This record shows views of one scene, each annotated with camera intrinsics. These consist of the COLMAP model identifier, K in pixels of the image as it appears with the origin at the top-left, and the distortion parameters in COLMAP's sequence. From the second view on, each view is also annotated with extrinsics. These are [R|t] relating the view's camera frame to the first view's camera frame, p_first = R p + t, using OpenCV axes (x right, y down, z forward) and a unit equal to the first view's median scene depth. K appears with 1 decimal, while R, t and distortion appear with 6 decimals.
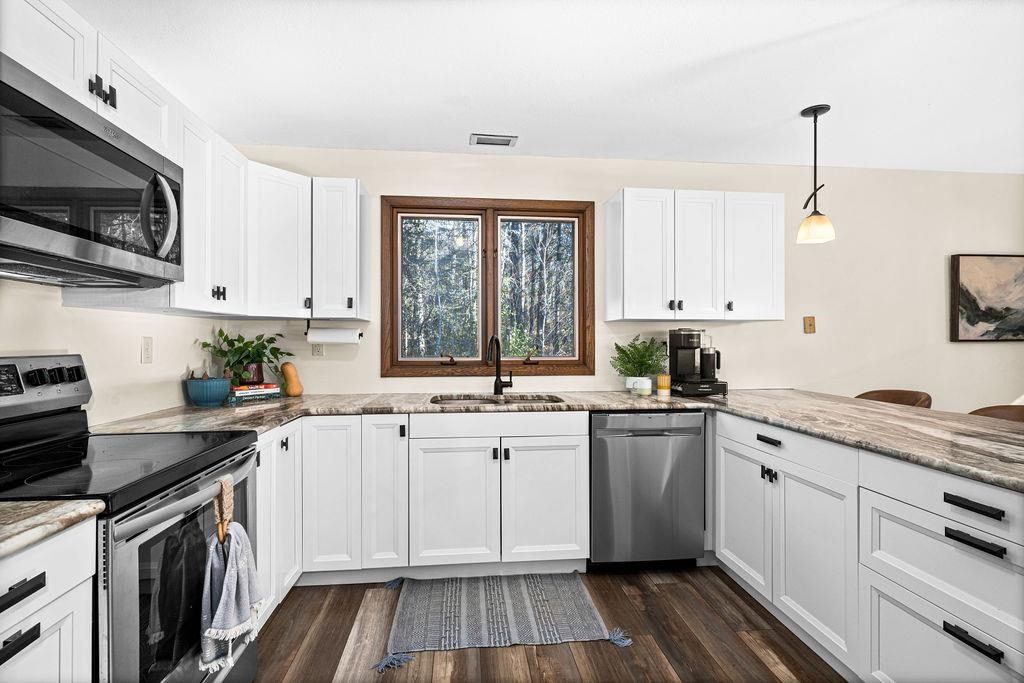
lens RADIAL K [[489.5, 0, 513.7], [0, 489.5, 334.2], [0, 0, 1]] dist [0.001983, 0.000944]
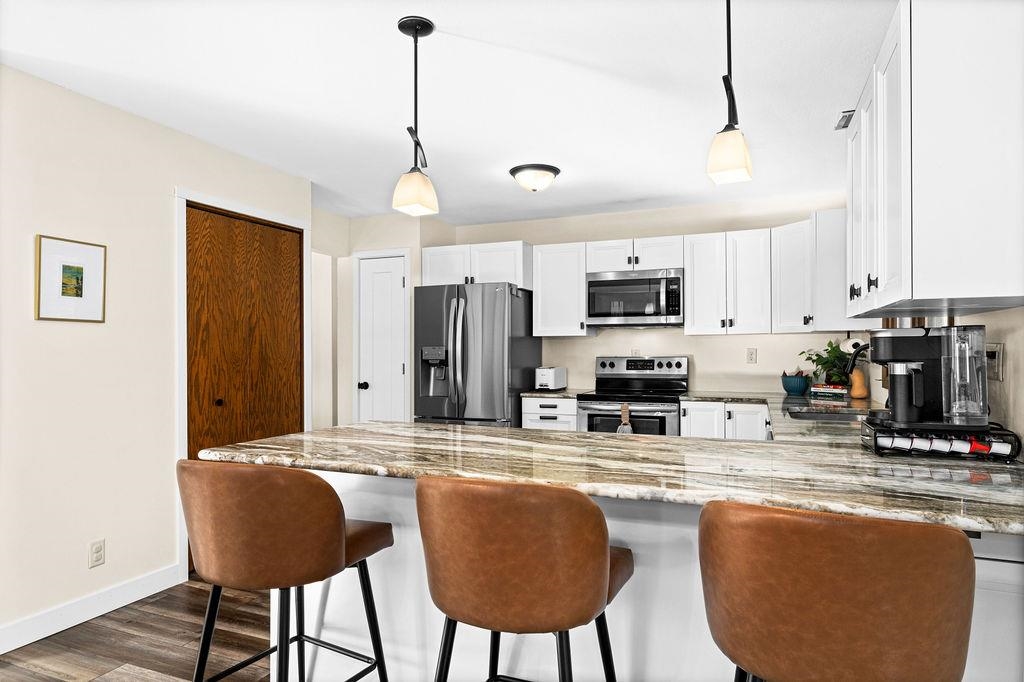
lens RADIAL K [[615.1, 0, 512.0], [0, 615.1, 341.0], [0, 0, 1]] dist [-0.033347, -0.000395]
pose [[-0.474519, -0.011009, -0.880176, 1.223054], [0.015702, 0.999657, -0.020969, 0.009267], [0.880105, -0.023771, -0.474183, 0.988920]]
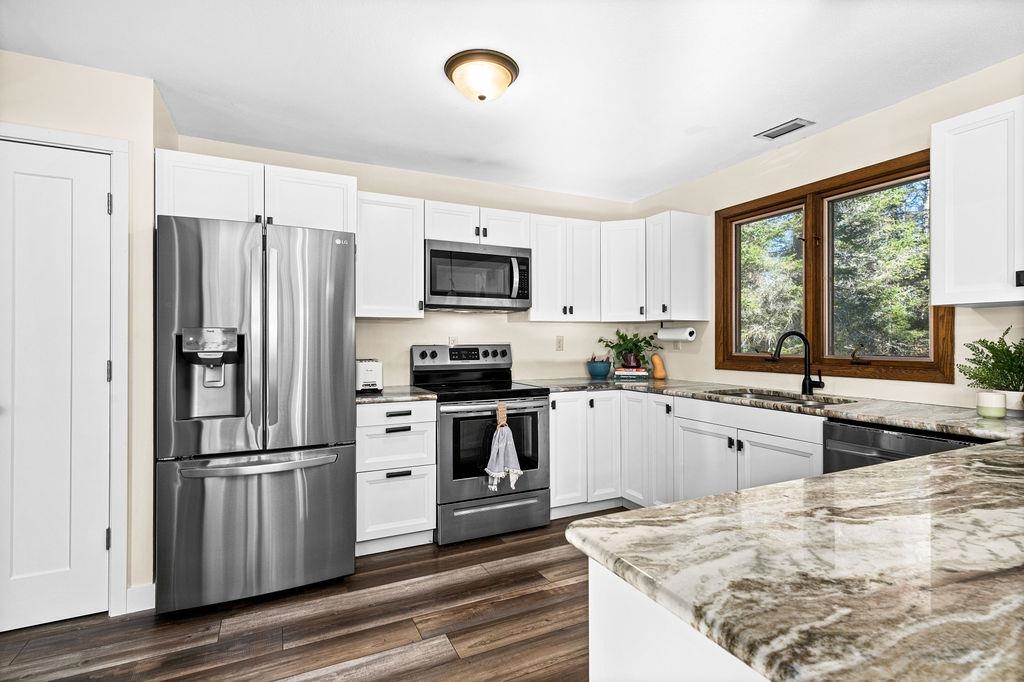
lens RADIAL K [[489.5, 0, 513.7], [0, 489.5, 333.7], [0, 0, 1]] dist [0.001983, 0.000944]
pose [[0.343388, -0.012449, -0.939111, 0.690742], [0.015060, 0.999857, -0.007747, 0.006681], [0.939073, -0.011482, 0.343526, 0.165411]]
